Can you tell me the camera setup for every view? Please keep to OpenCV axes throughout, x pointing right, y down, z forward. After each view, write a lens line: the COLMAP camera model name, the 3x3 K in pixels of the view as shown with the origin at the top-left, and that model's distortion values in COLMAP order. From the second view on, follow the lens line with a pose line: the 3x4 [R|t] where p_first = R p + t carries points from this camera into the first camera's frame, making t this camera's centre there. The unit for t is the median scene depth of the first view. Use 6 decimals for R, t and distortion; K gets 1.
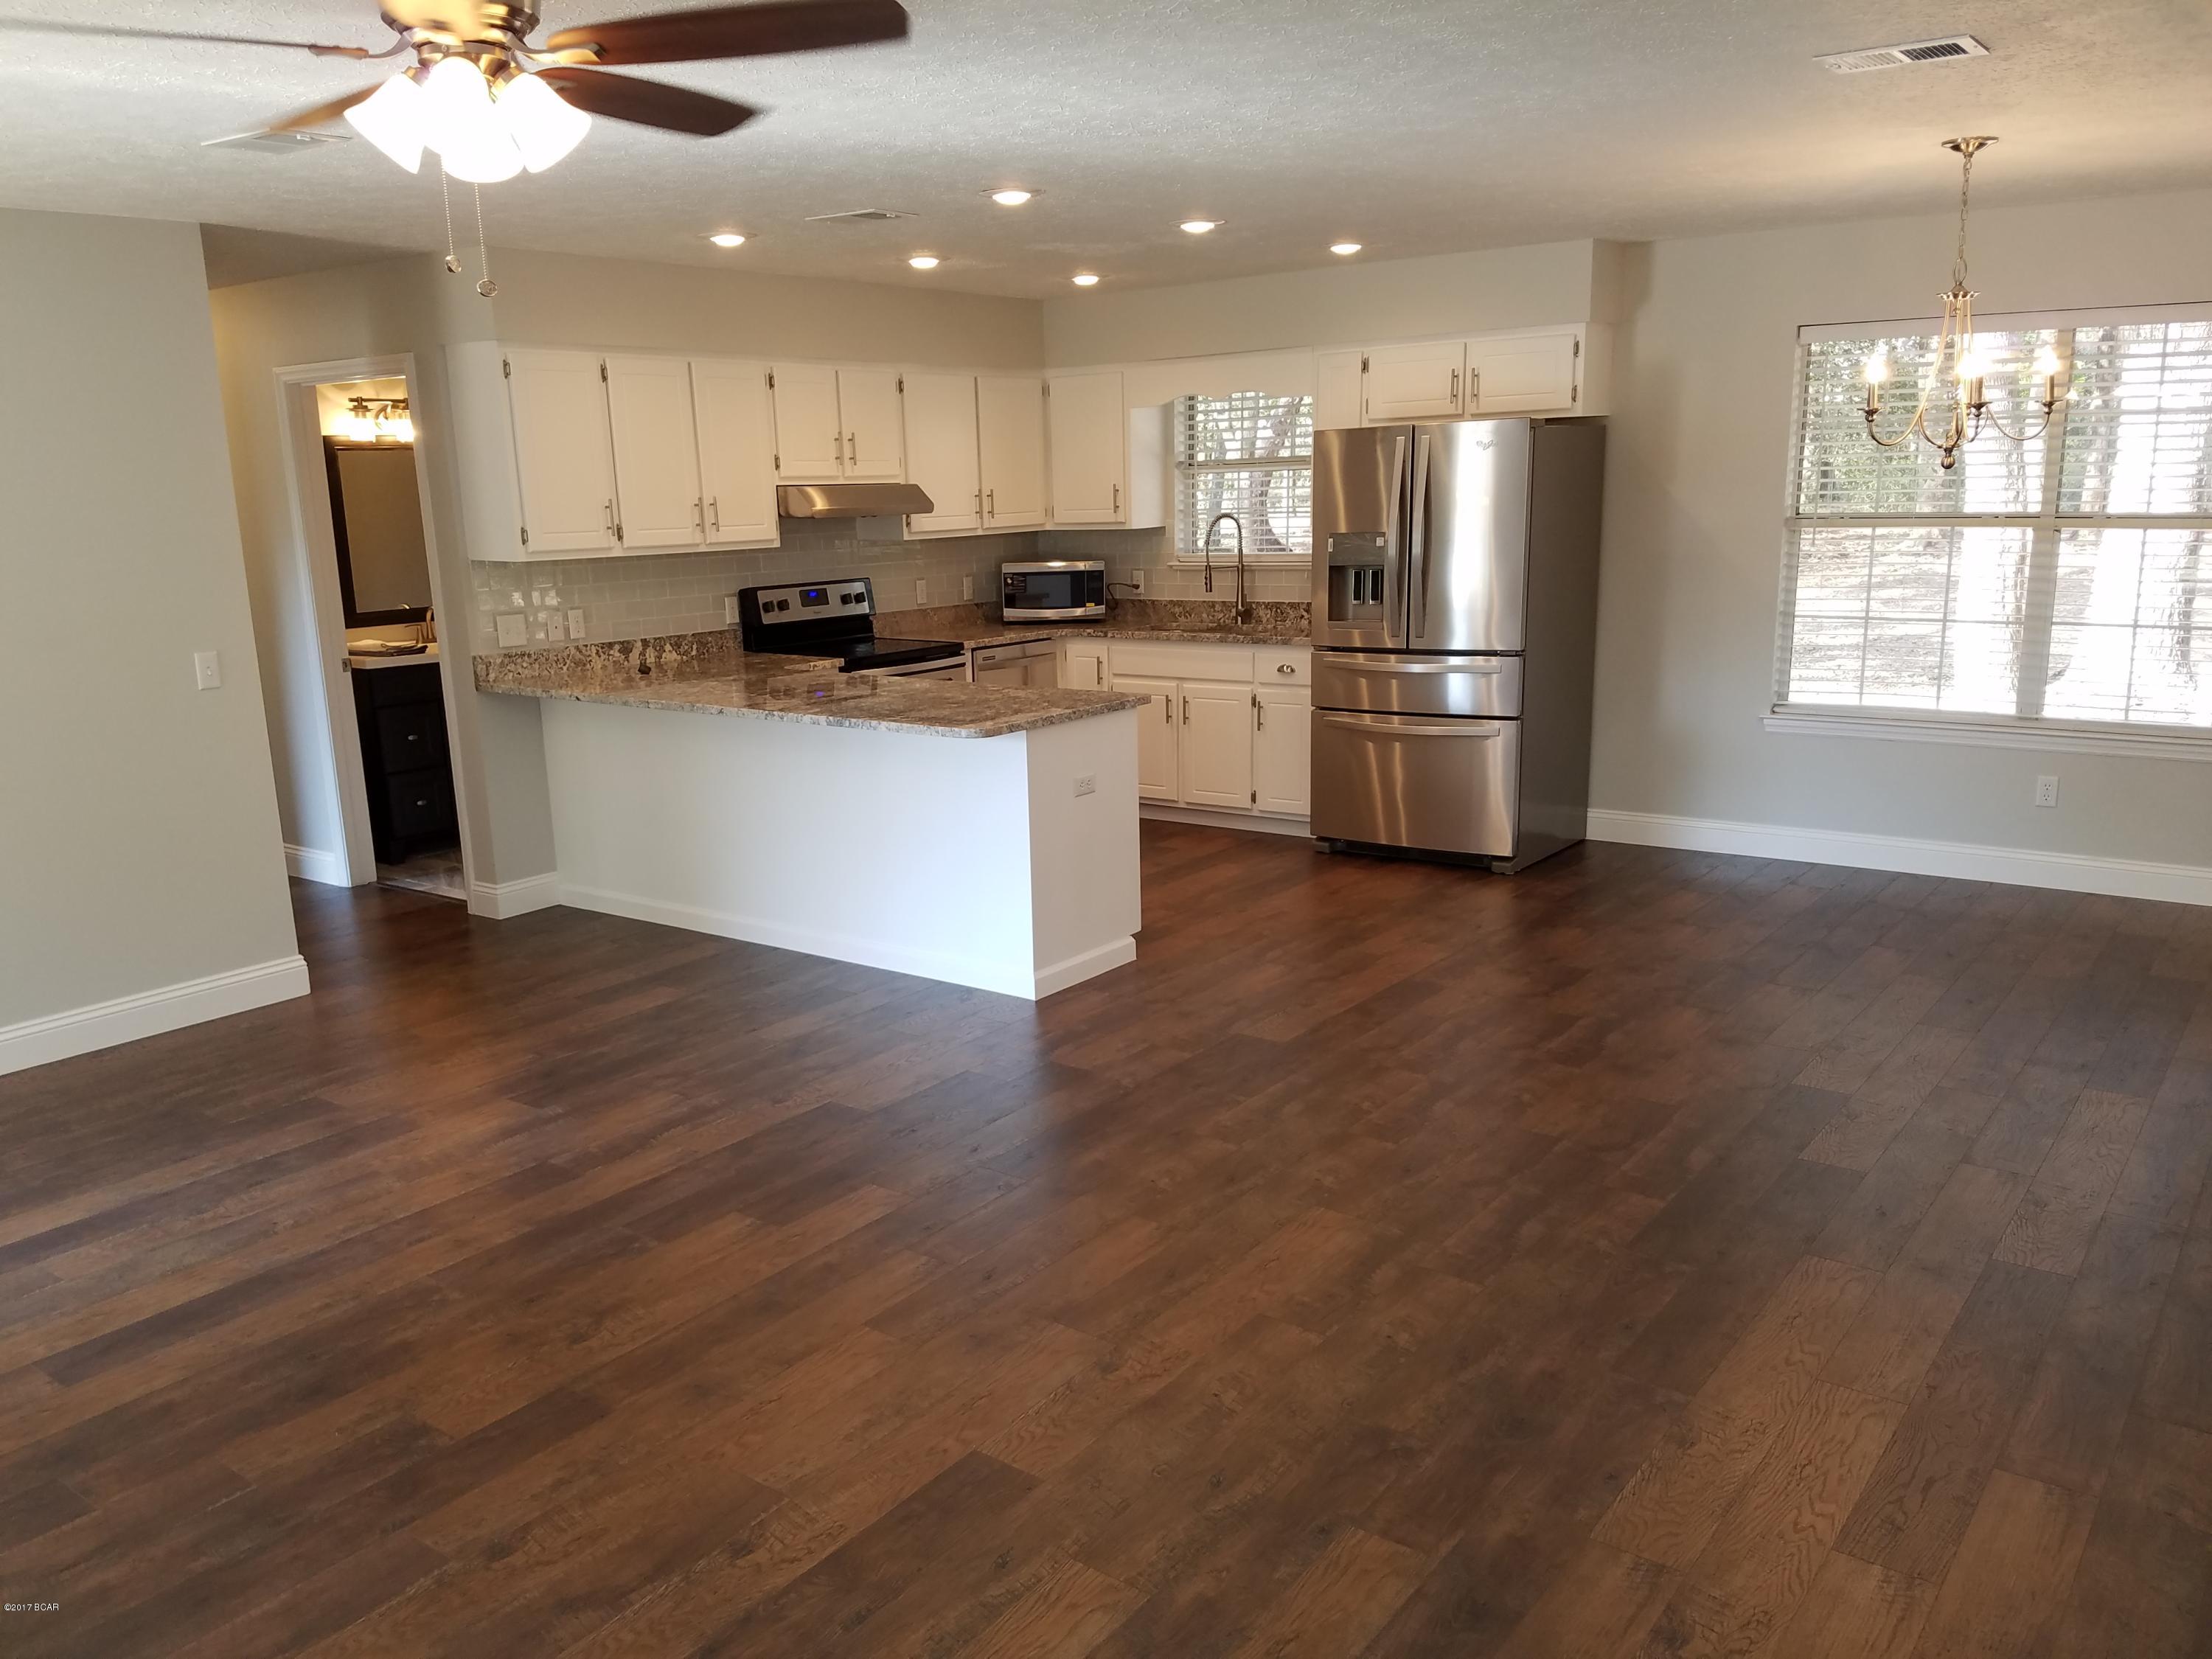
lens RADIAL K [[1688.9, 0, 1051.5], [0, 1688.9, 896.0], [0, 0, 1]] dist [0.139635, -0.209436]
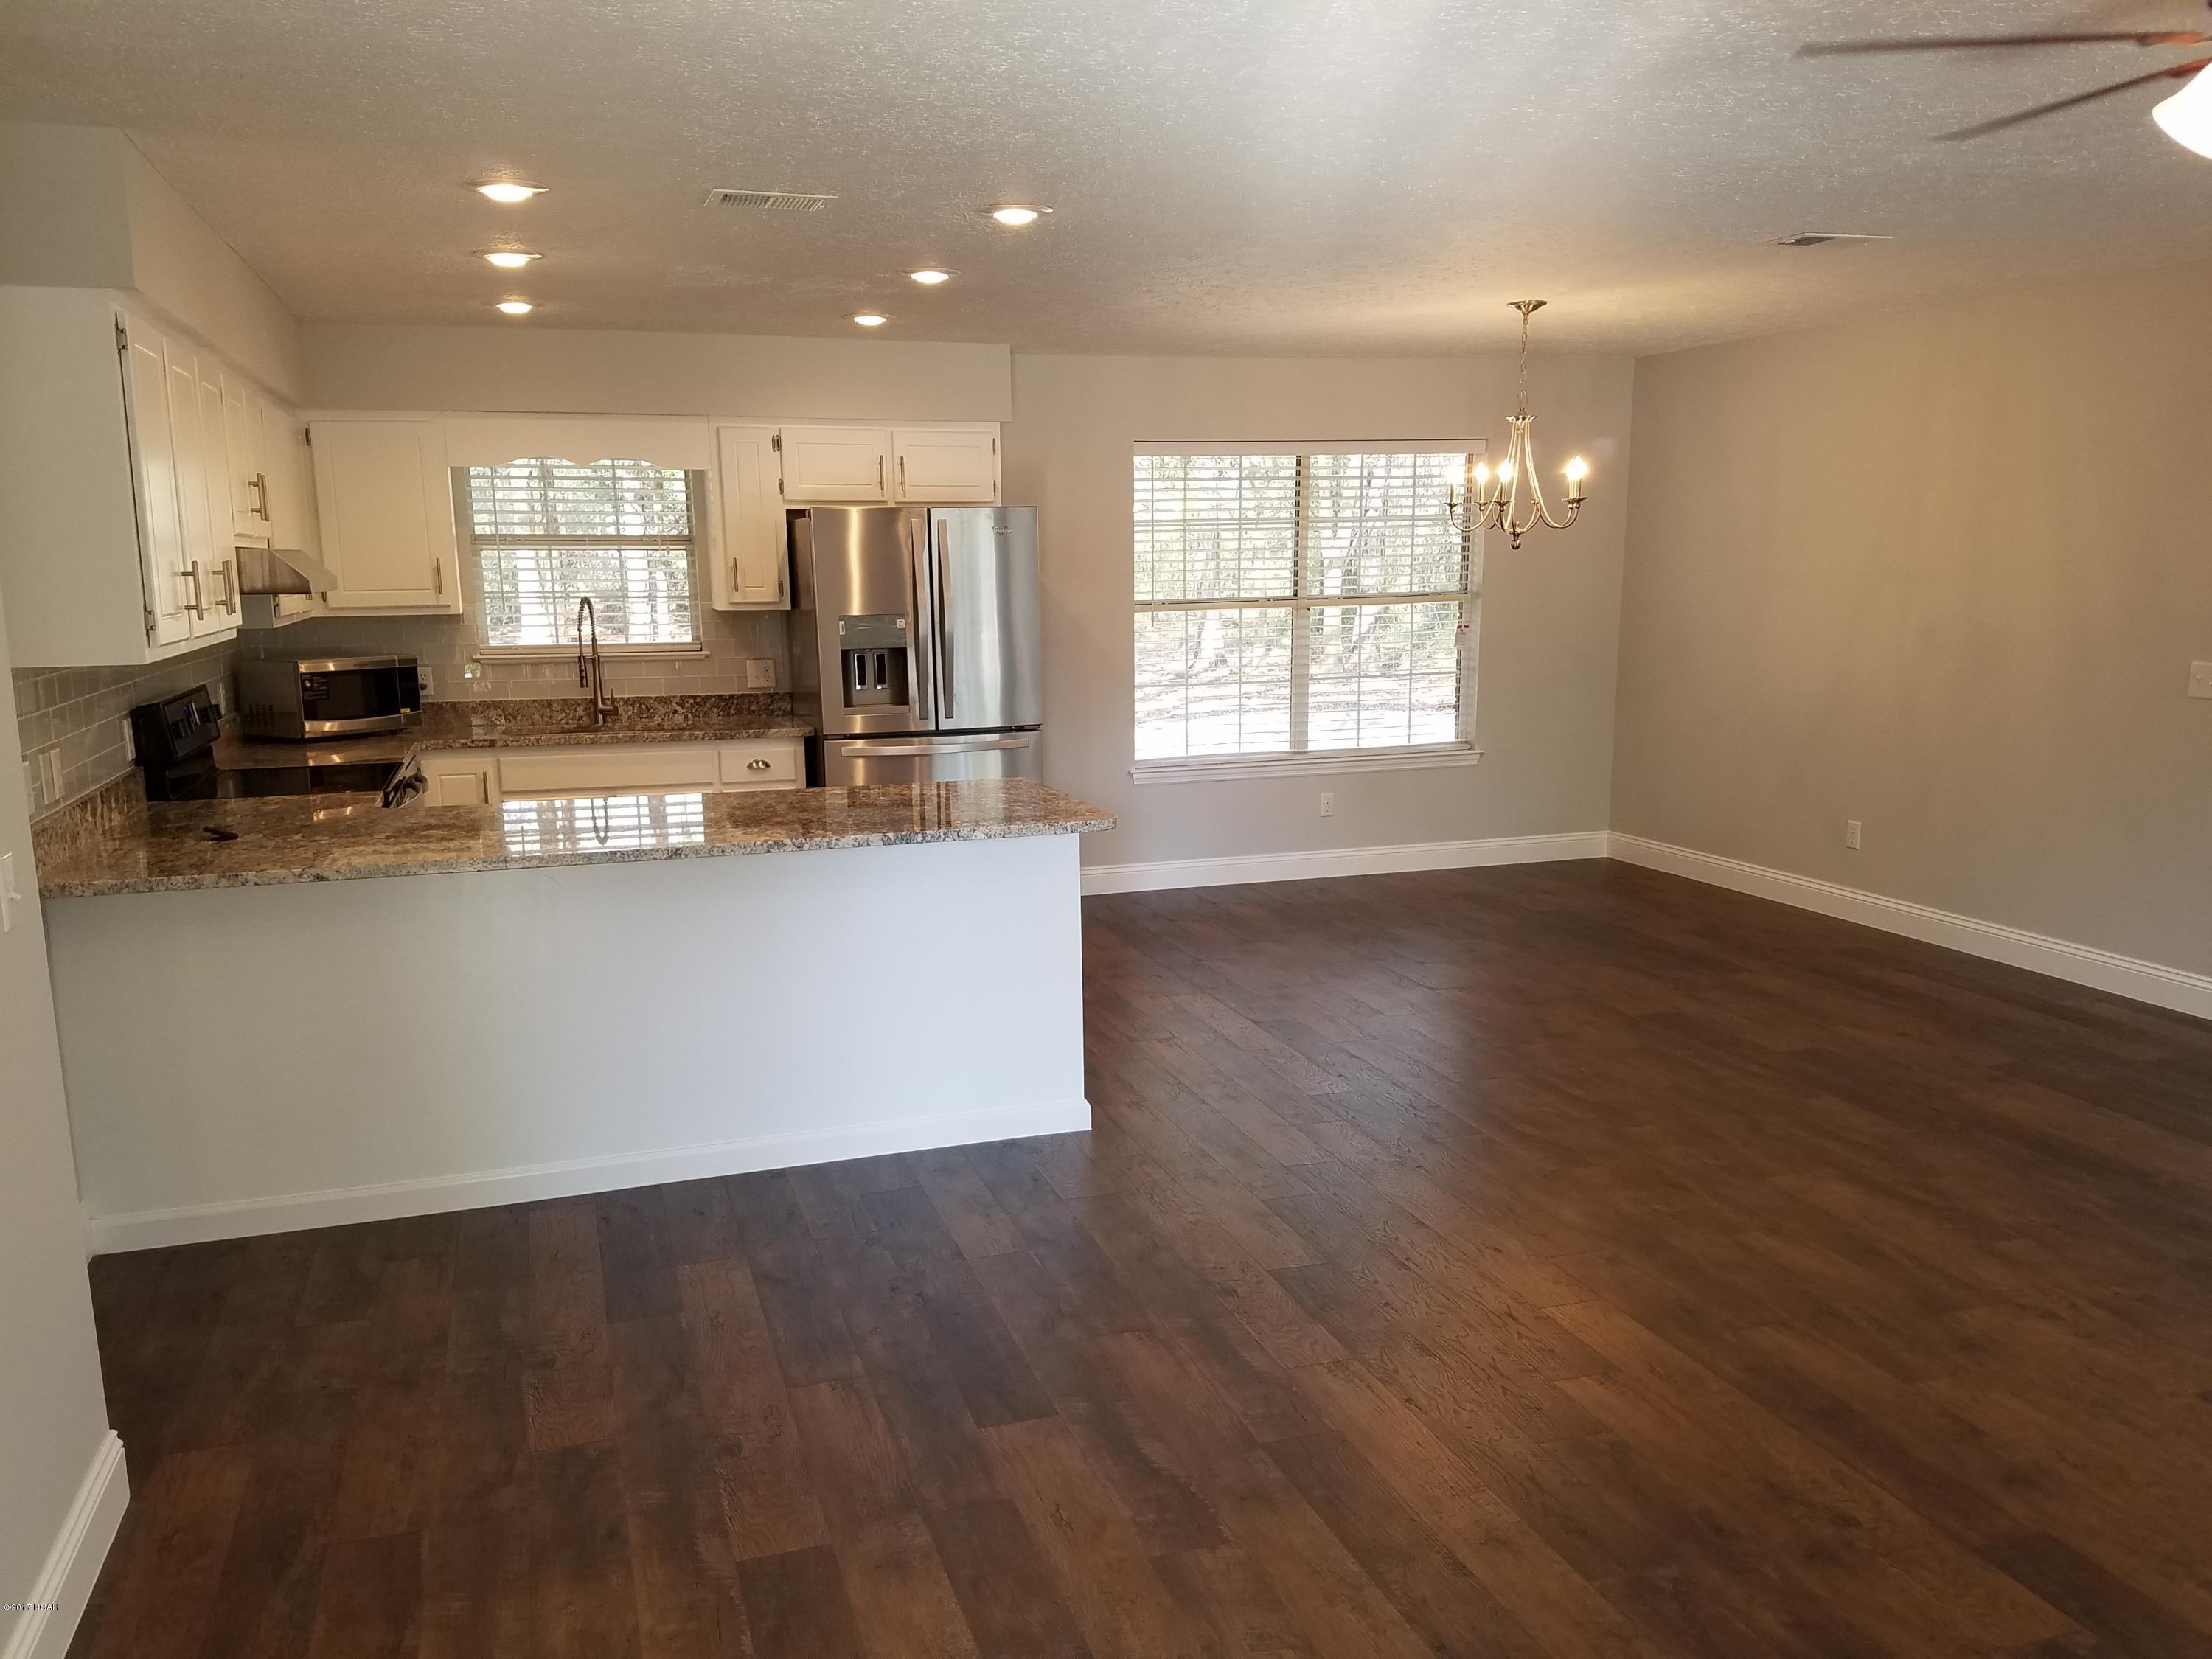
lens RADIAL K [[1688.9, 0, 1051.5], [0, 1688.9, 896.0], [0, 0, 1]] dist [0.139635, -0.209436]
pose [[0.573186, -0.140970, 0.807208, -0.618393], [0.193971, 0.980436, 0.033487, -0.078327], [-0.796136, 0.137381, 0.589317, 0.421726]]
